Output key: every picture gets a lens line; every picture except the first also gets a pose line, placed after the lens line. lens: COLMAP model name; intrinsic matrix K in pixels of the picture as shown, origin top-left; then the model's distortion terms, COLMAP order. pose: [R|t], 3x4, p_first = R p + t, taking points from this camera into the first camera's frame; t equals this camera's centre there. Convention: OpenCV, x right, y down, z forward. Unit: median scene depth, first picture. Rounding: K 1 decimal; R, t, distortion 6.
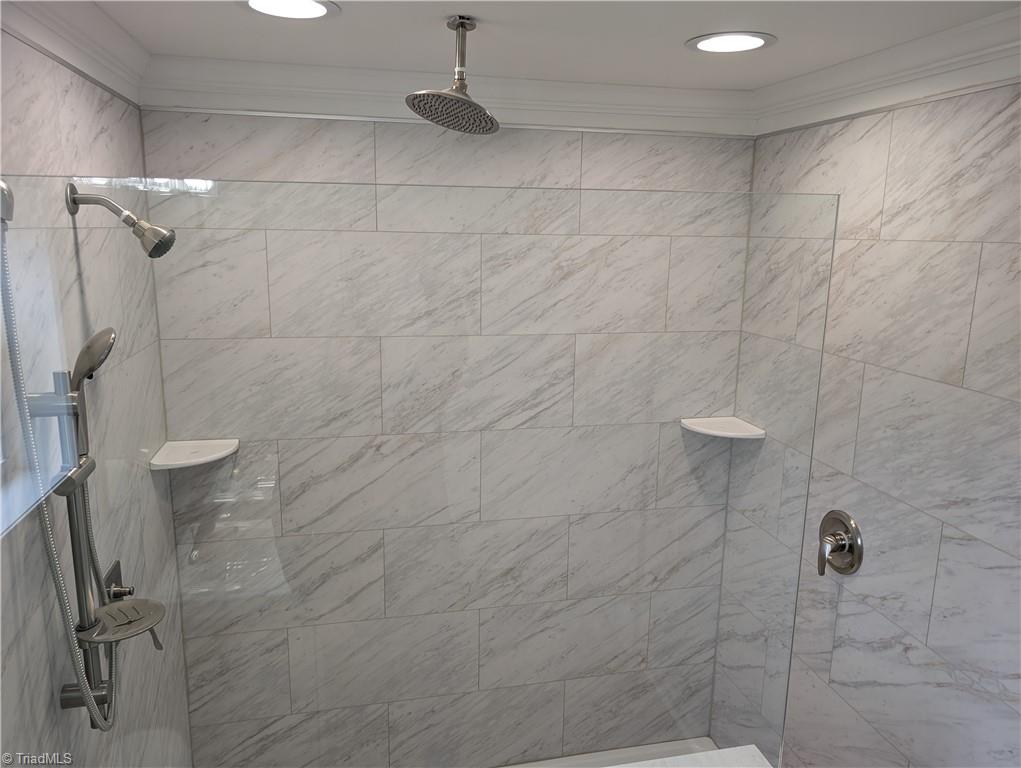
lens RADIAL K [[746.9, 0, 510.4], [0, 746.9, 382.7], [0, 0, 1]] dist [0.031715, -0.020397]
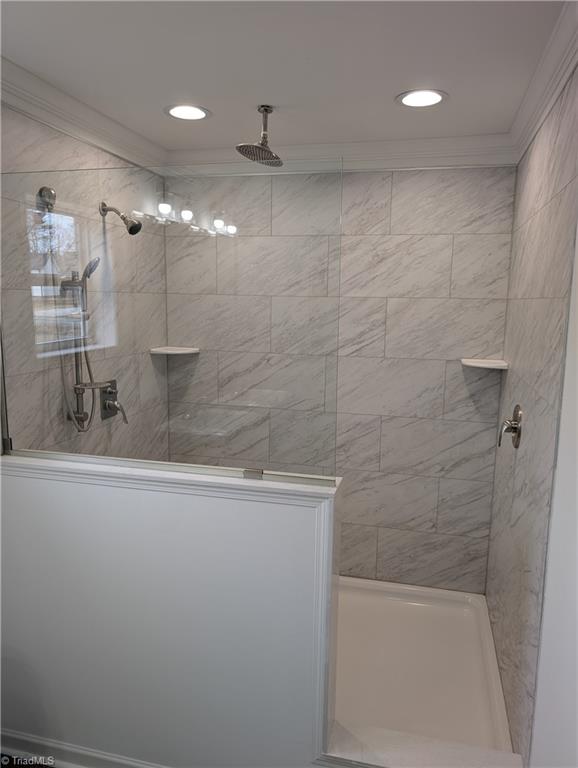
lens RADIAL K [[561.8, 0, 288.6], [0, 561.8, 385.5], [0, 0, 1]] dist [0.031715, -0.020397]
pose [[0.891002, 0.070898, -0.448430, 0.448648], [-0.096727, 0.994698, -0.034927, 0.181917], [0.443576, 0.074495, 0.893135, -0.152022]]
